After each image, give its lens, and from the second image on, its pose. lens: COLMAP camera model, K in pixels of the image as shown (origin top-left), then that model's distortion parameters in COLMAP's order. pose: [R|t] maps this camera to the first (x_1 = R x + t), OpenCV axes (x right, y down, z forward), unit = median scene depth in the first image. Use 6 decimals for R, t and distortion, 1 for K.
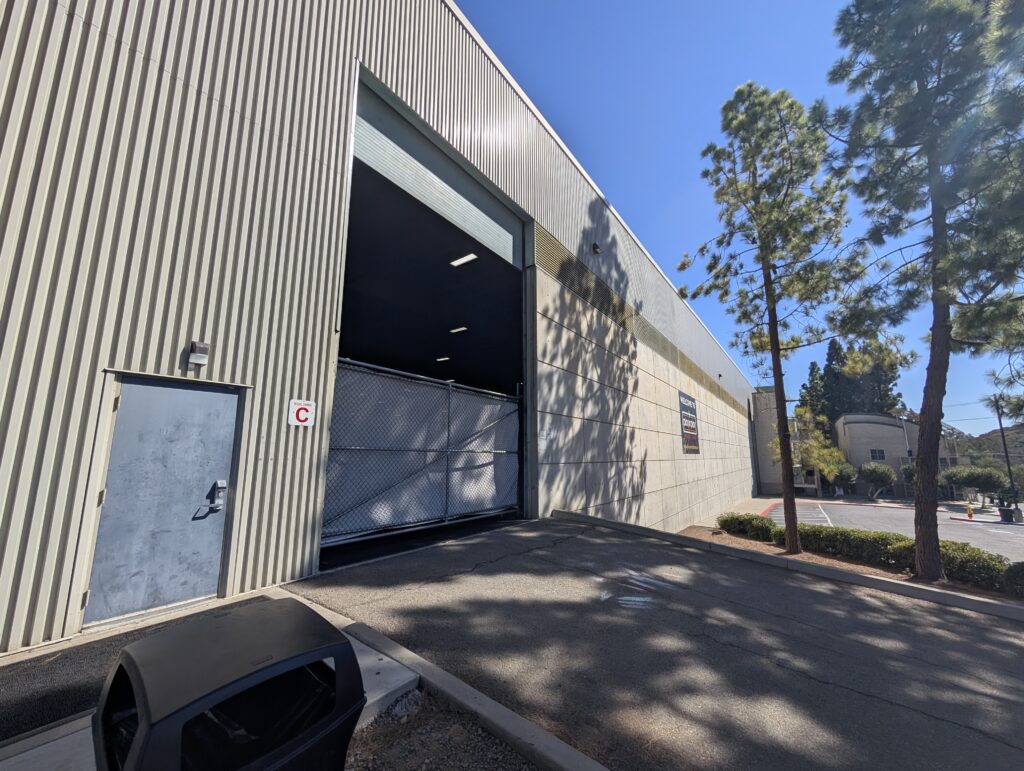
lens RADIAL K [[378.6, 0, 510.3], [0, 378.6, 392.3], [0, 0, 1]] dist [-0.001207, -0.000145]
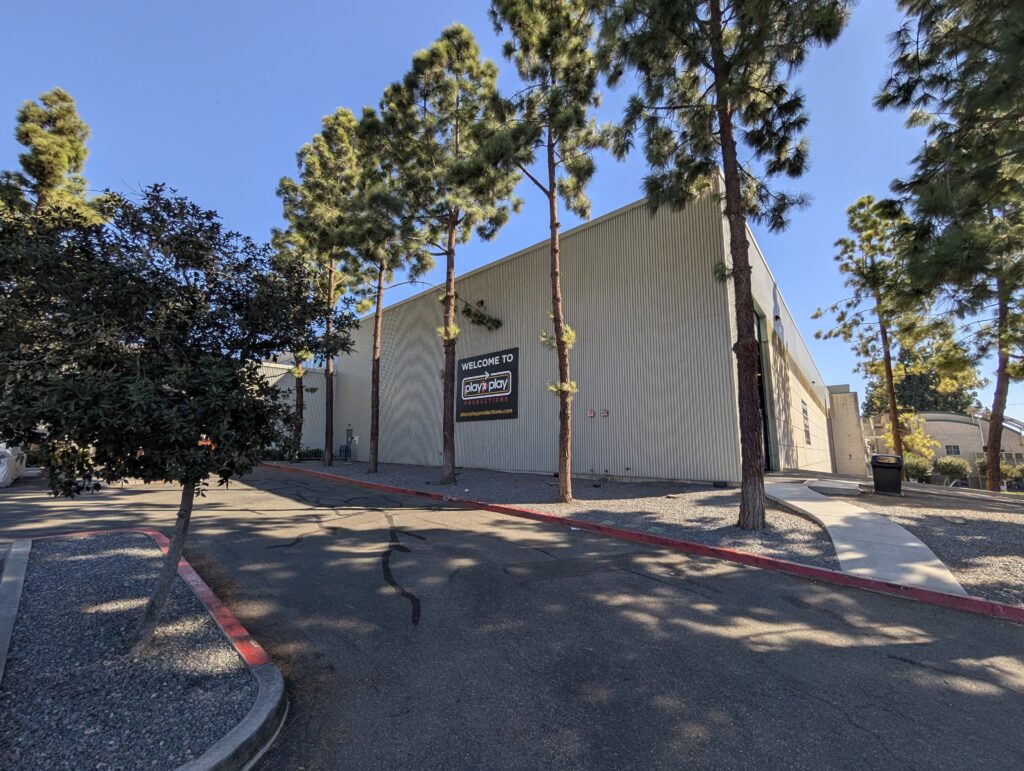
lens RADIAL K [[384.8, 0, 511.5], [0, 384.8, 389.3], [0, 0, 1]] dist [0.000490, 0.000070]
pose [[0.997119, -0.001606, -0.075840, -0.655272], [0.002133, 0.999974, 0.006857, -0.066072], [0.075827, -0.006999, 0.997096, -0.626497]]
